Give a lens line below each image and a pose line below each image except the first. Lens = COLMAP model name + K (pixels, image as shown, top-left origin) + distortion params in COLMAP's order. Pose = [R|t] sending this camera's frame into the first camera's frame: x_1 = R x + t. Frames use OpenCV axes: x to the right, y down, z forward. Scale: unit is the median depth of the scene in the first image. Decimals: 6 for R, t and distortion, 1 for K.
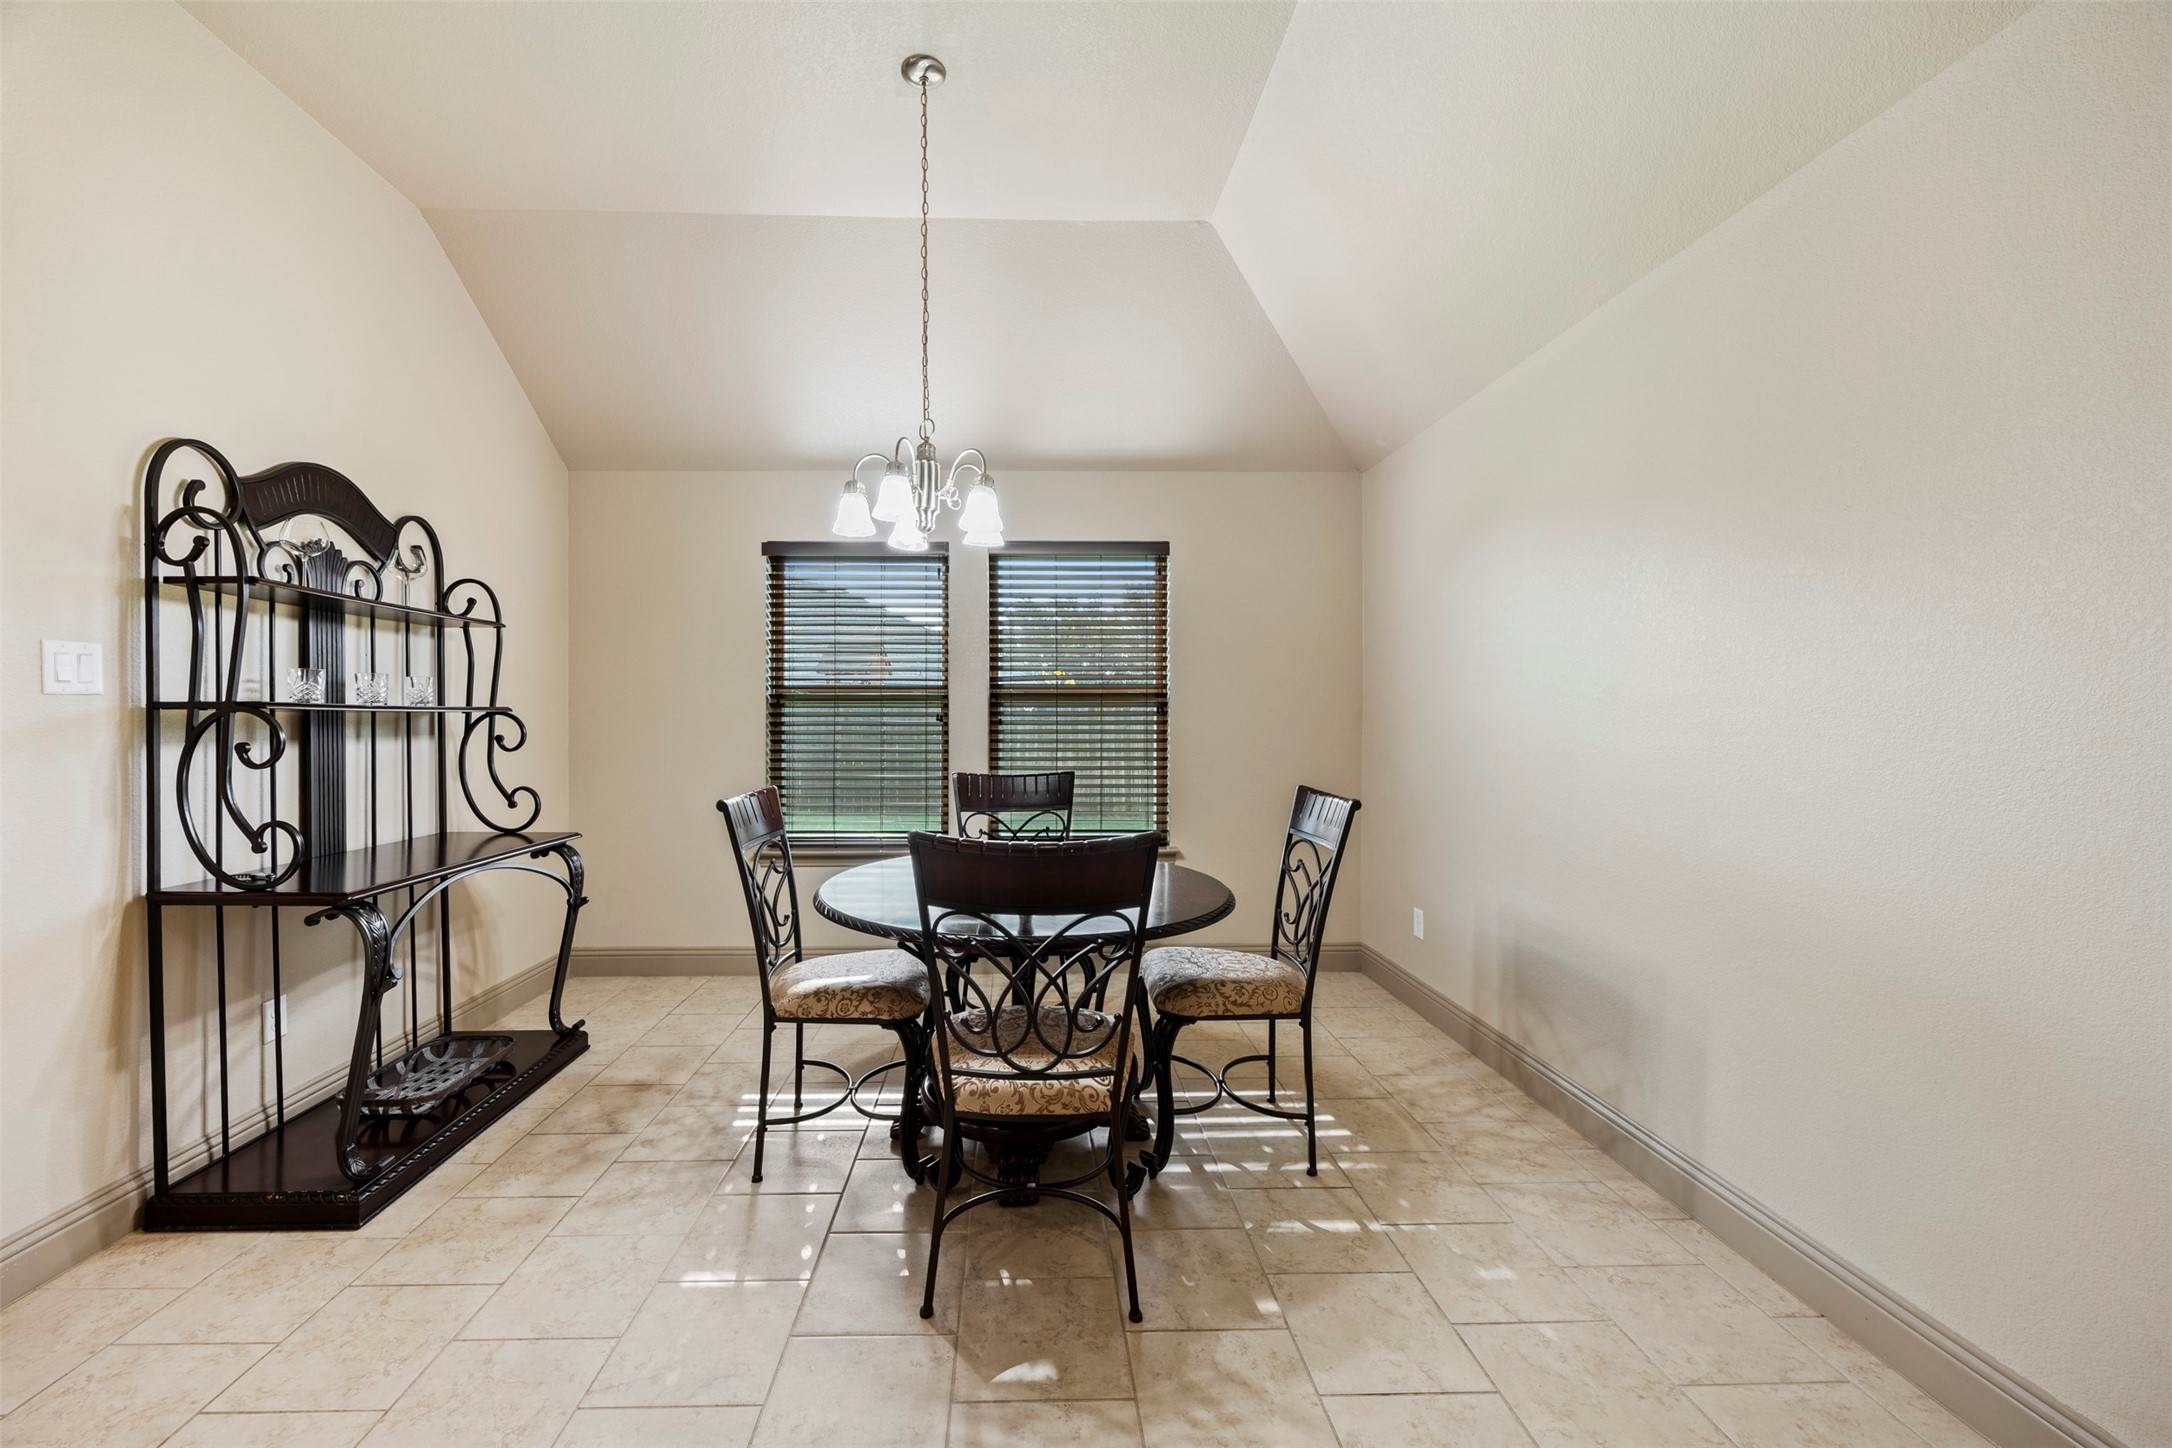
lens RADIAL K [[828.7, 0, 1043.3], [0, 828.7, 710.0], [0, 0, 1]] dist [-0.002717, -0.000486]
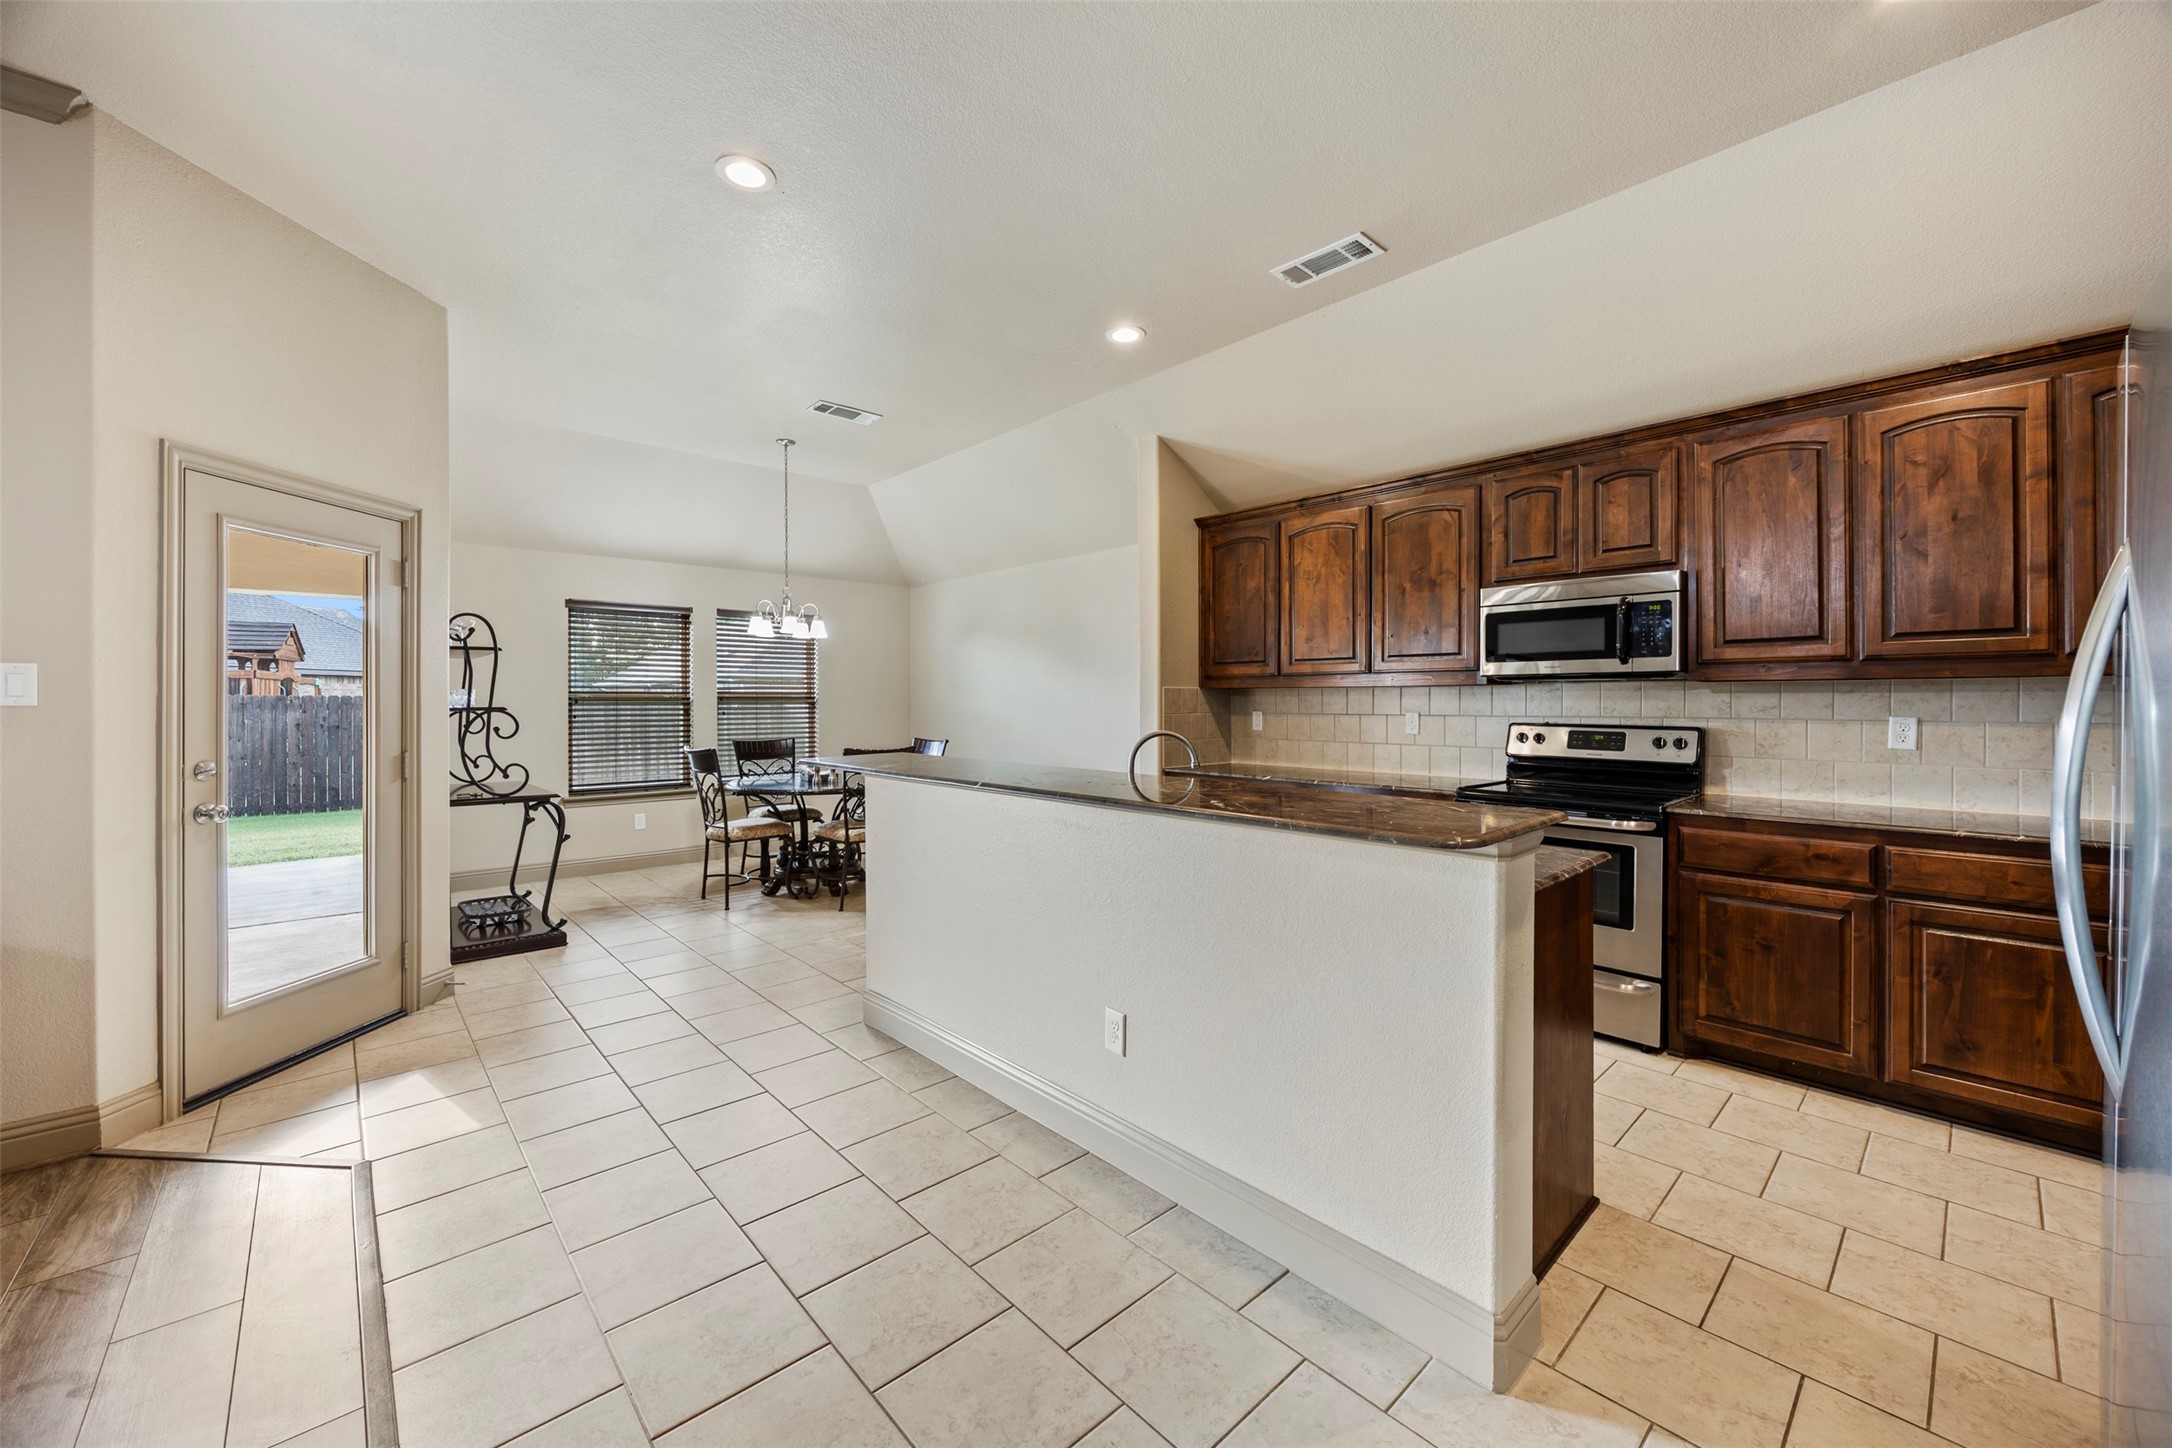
lens RADIAL K [[828.7, 0, 1100.6], [0, 828.7, 699.5], [0, 0, 1]] dist [-0.002717, -0.000486]
pose [[0.748275, 0.000227, 0.663388, -0.854094], [-0.000765, 1.000000, 0.000520, -0.020634], [-0.663388, -0.000897, 0.748275, -1.079358]]
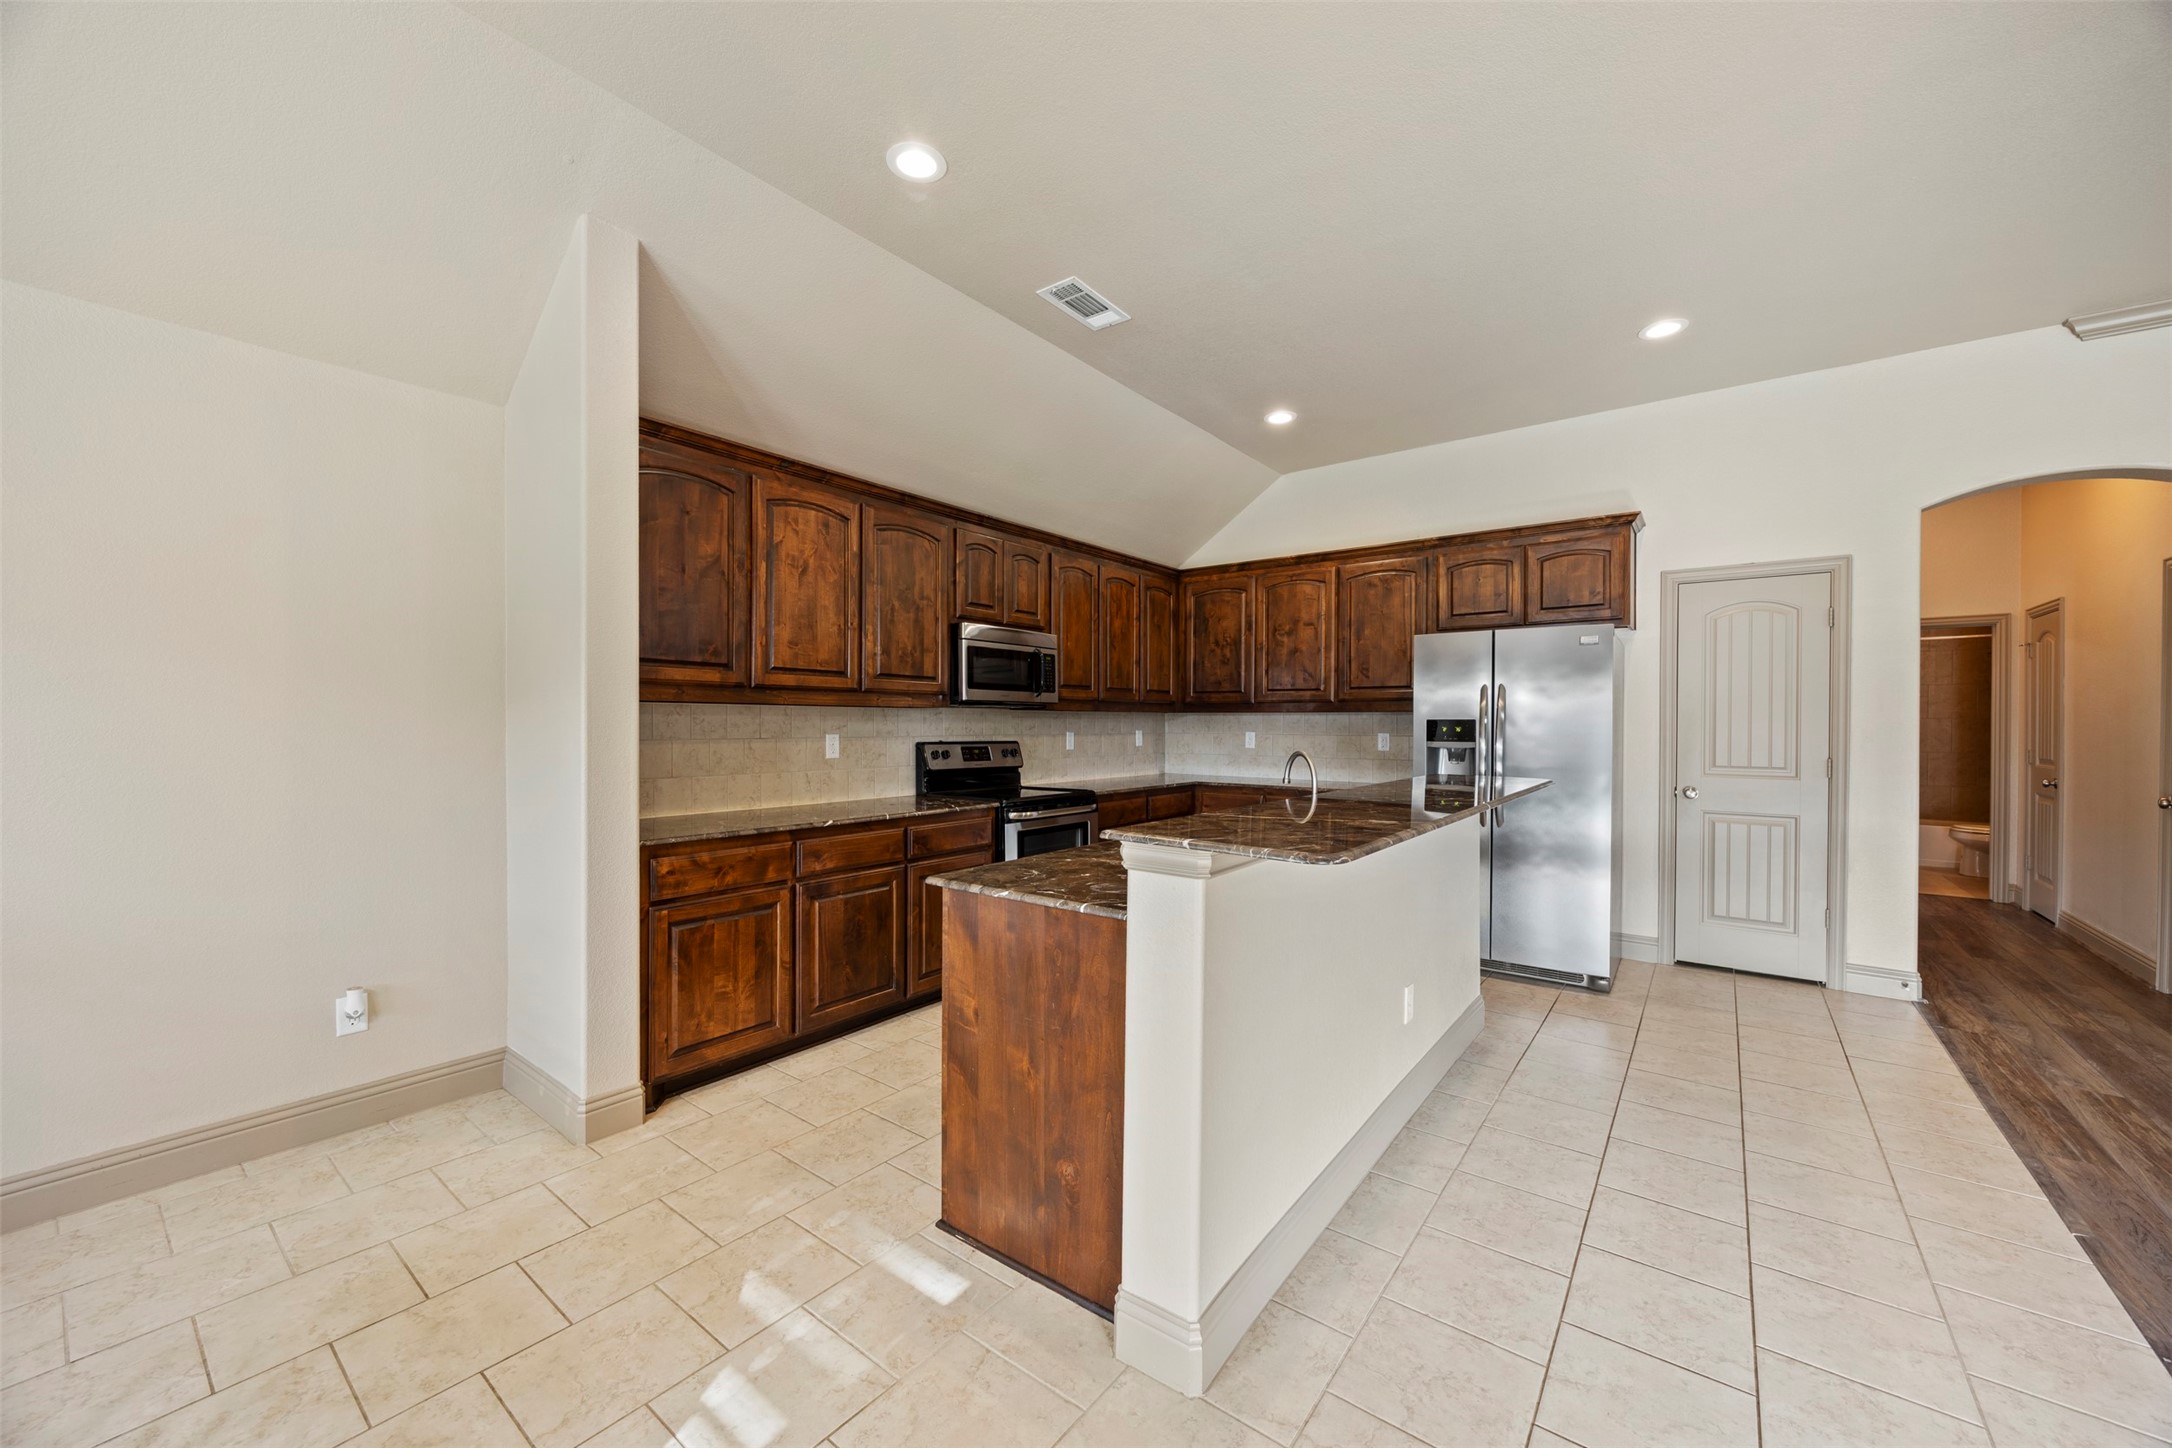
lens RADIAL K [[828.7, 0, 1073.1], [0, 828.7, 726.0], [0, 0, 1]] dist [-0.002717, -0.000486]
pose [[-0.768545, -0.006833, 0.639759, -0.619309], [-0.006340, 0.999975, 0.003064, -0.018343], [-0.639764, -0.001701, -0.768570, 0.505470]]
